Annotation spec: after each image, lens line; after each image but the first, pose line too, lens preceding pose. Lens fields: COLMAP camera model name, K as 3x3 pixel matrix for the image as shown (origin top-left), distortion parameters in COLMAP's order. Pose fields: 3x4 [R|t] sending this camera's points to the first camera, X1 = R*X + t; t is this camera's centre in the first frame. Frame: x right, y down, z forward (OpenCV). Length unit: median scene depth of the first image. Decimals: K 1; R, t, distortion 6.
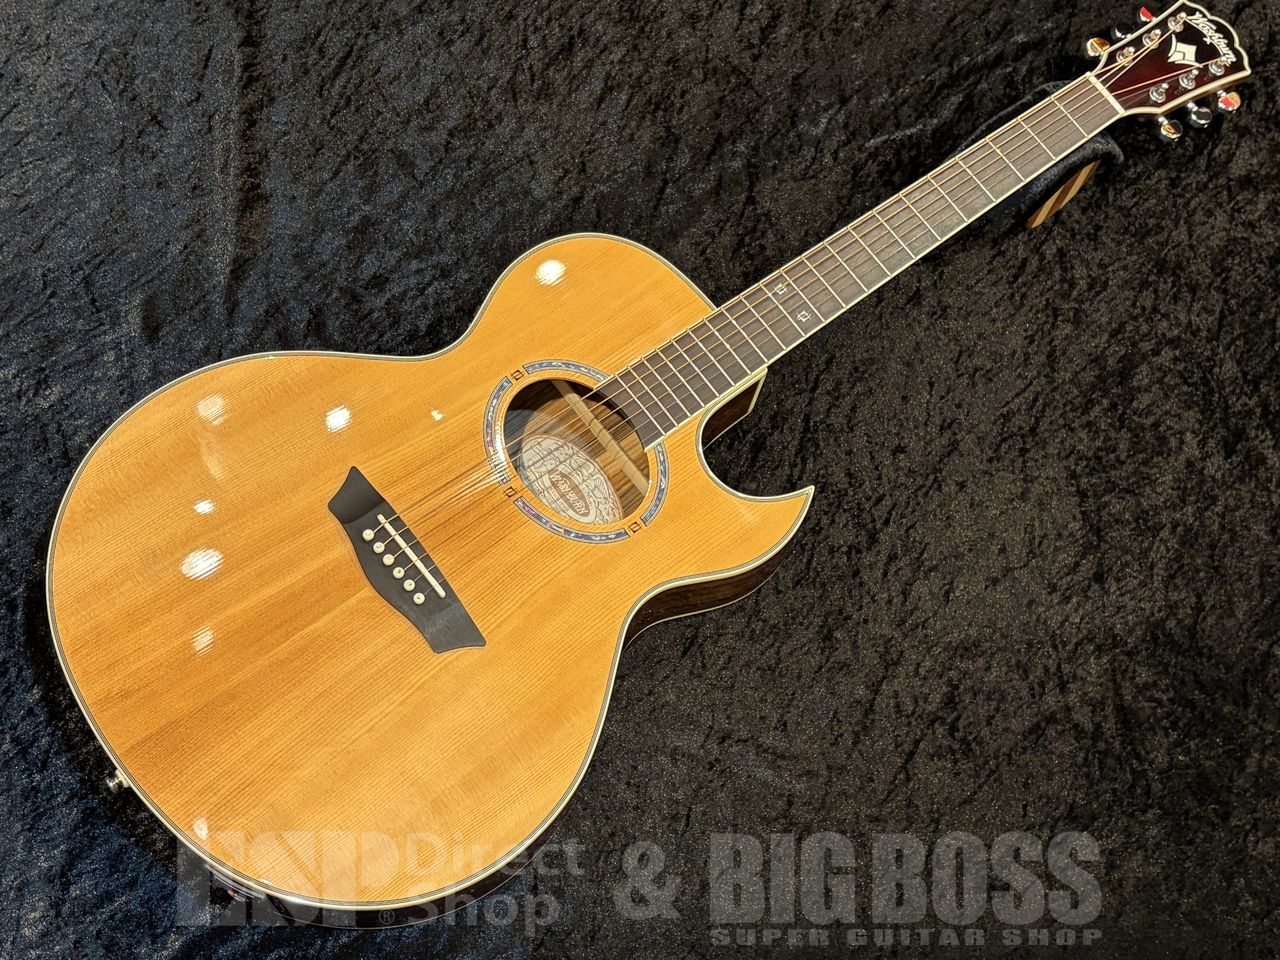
lens RADIAL K [[1823.0, 0, 643.8], [0, 1823.0, 496.9], [0, 0, 1]] dist [0.240003, -0.936600]
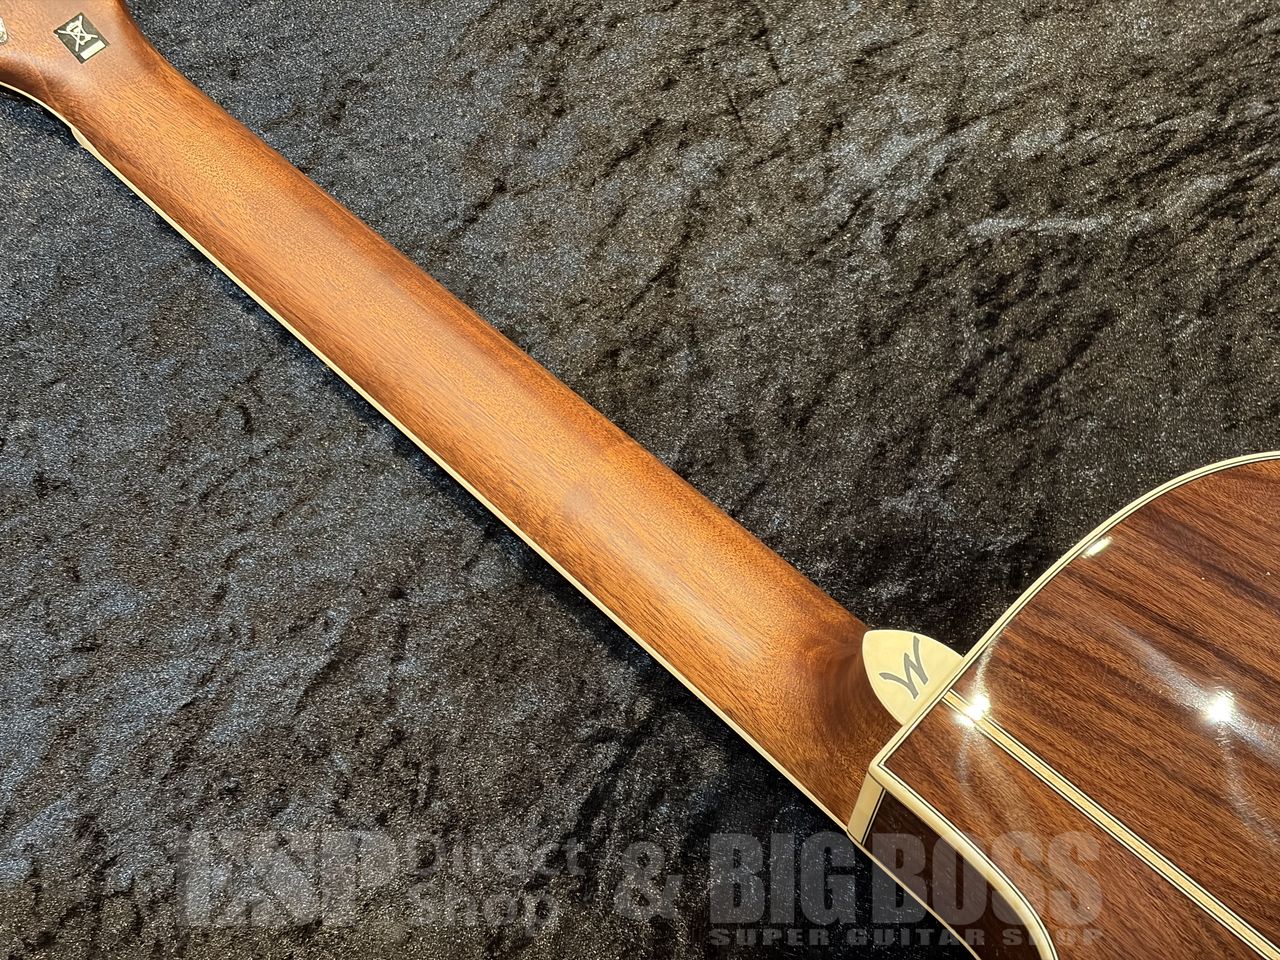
lens RADIAL K [[1959.5, 0, 640.0], [0, 1959.5, 480.0], [0, 0, 1]] dist [0.265961, -1.137964]
pose [[0.942687, 0.273879, -0.190611, 0.161702], [-0.286879, 0.956966, -0.043779, -0.095054], [0.170418, 0.095952, 0.980689, 0.557919]]
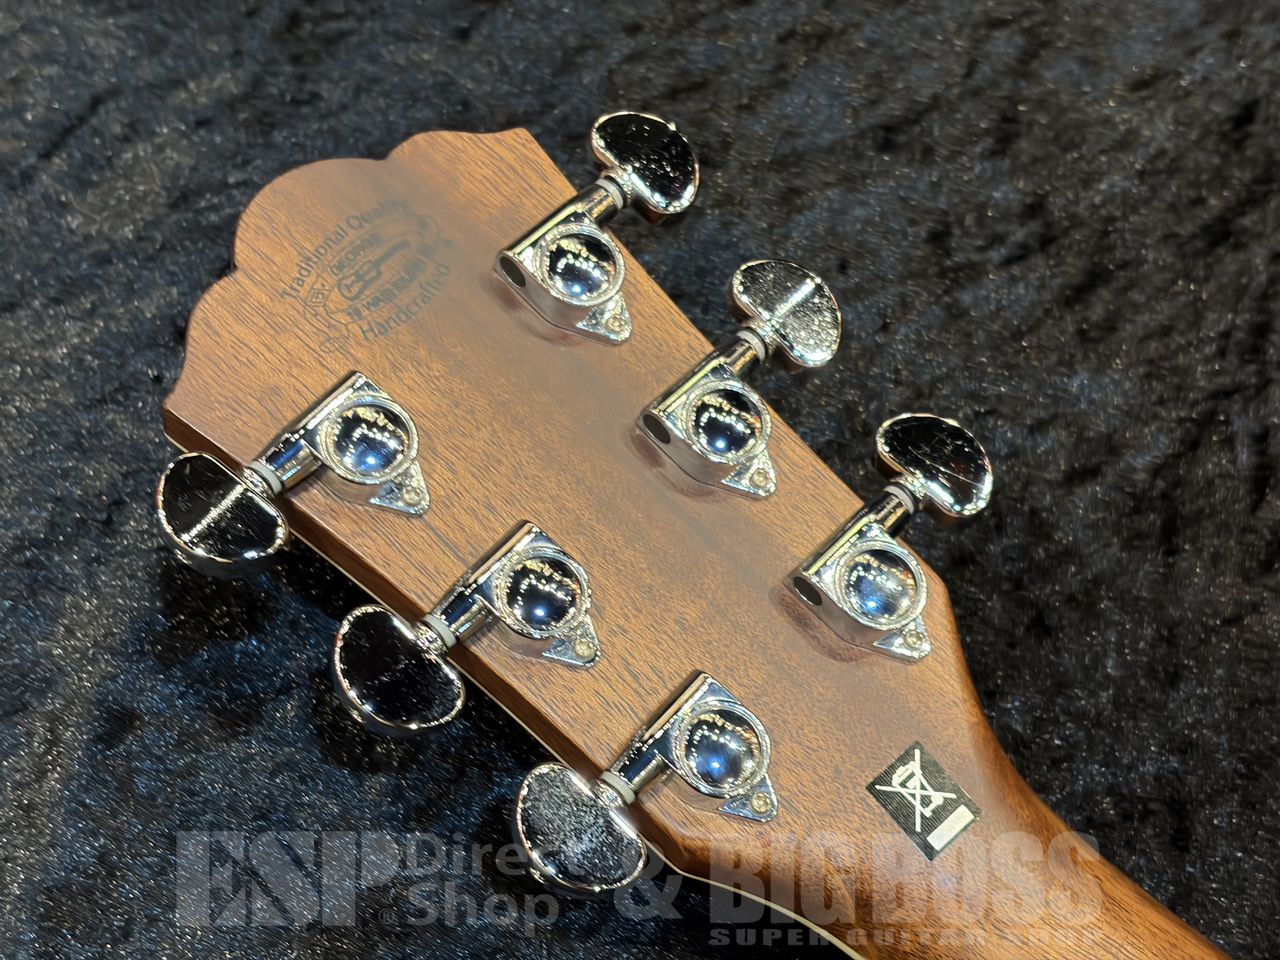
lens RADIAL K [[1959.5, 0, 640.0], [0, 1959.5, 480.0], [0, 0, 1]] dist [0.265961, -1.137964]
pose [[0.938680, 0.245288, -0.242311, -0.077736], [-0.288470, 0.943640, -0.162259, -0.170333], [0.188855, 0.222209, 0.956534, 0.776137]]
